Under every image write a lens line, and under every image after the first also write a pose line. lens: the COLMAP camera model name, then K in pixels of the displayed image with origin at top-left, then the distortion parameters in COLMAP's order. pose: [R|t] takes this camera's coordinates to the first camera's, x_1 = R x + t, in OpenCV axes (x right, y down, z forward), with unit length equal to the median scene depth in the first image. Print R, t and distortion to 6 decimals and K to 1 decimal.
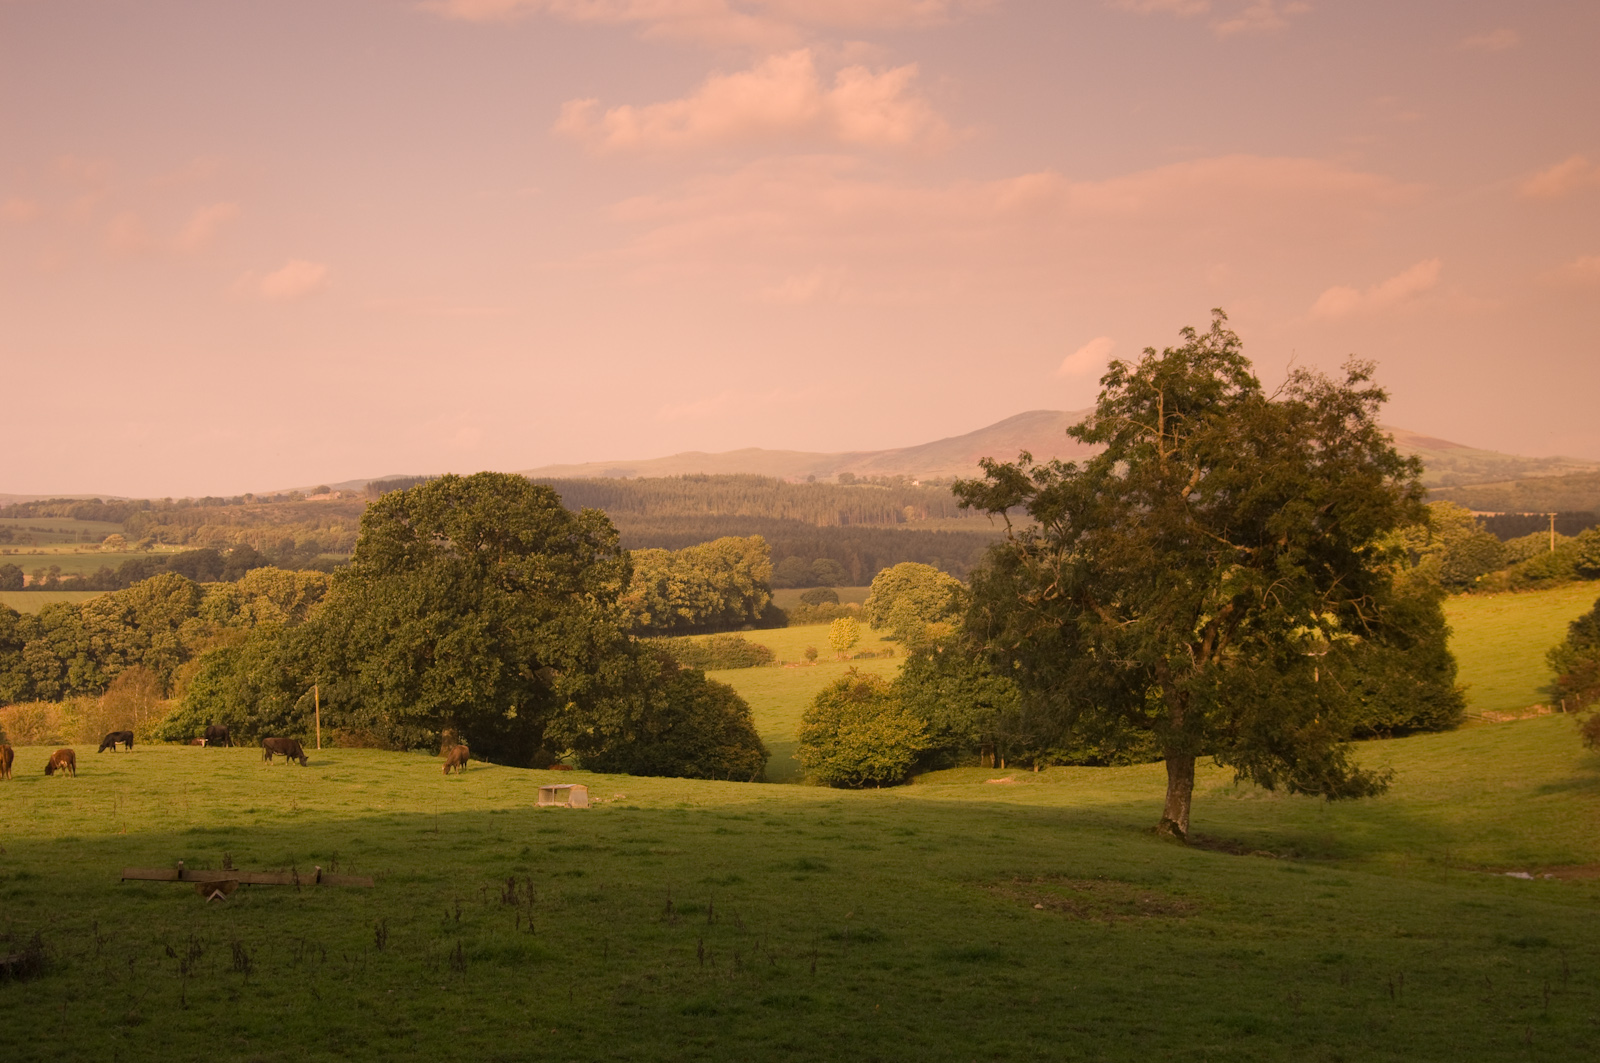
lens RADIAL K [[1976.1, 0, 788.5], [0, 1976.1, 535.6], [0, 0, 1]] dist [-0.118666, 0.137534]
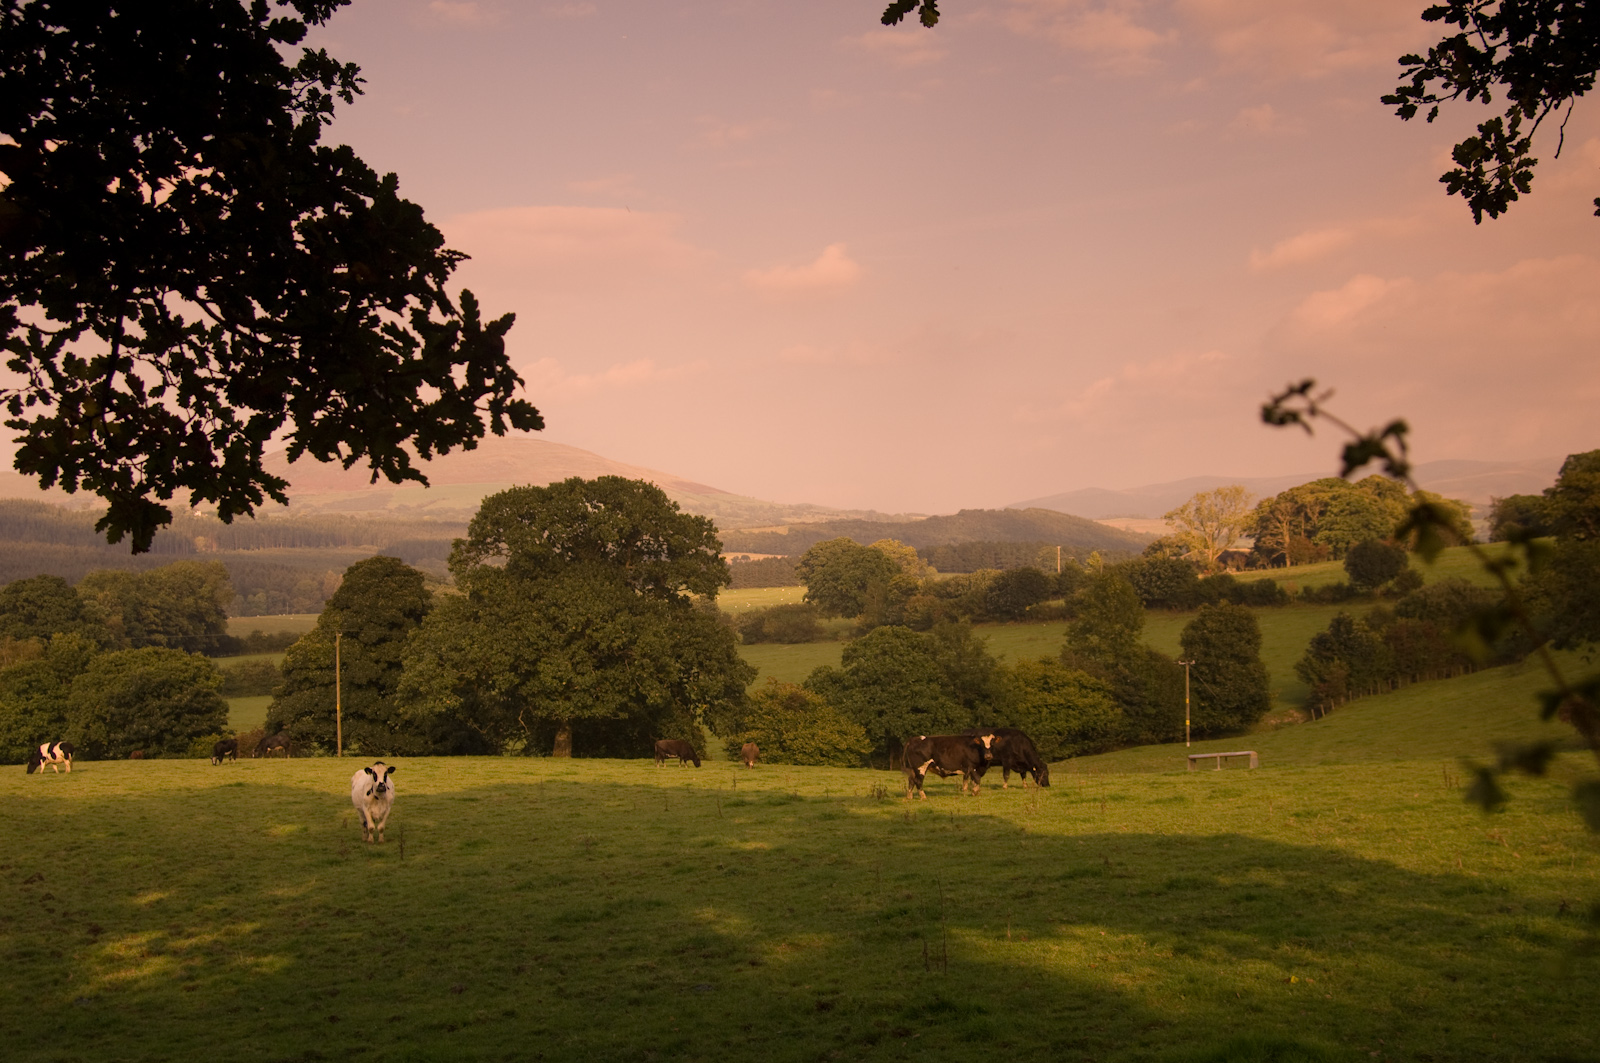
lens RADIAL K [[1976.1, 0, 788.5], [0, 1976.1, 535.6], [0, 0, 1]] dist [-0.118666, 0.137534]
pose [[0.929131, 0.022925, 0.369039, -0.475161], [-0.015931, 0.999631, -0.021987, 0.020306], [-0.369407, 0.014550, 0.929154, 0.039313]]
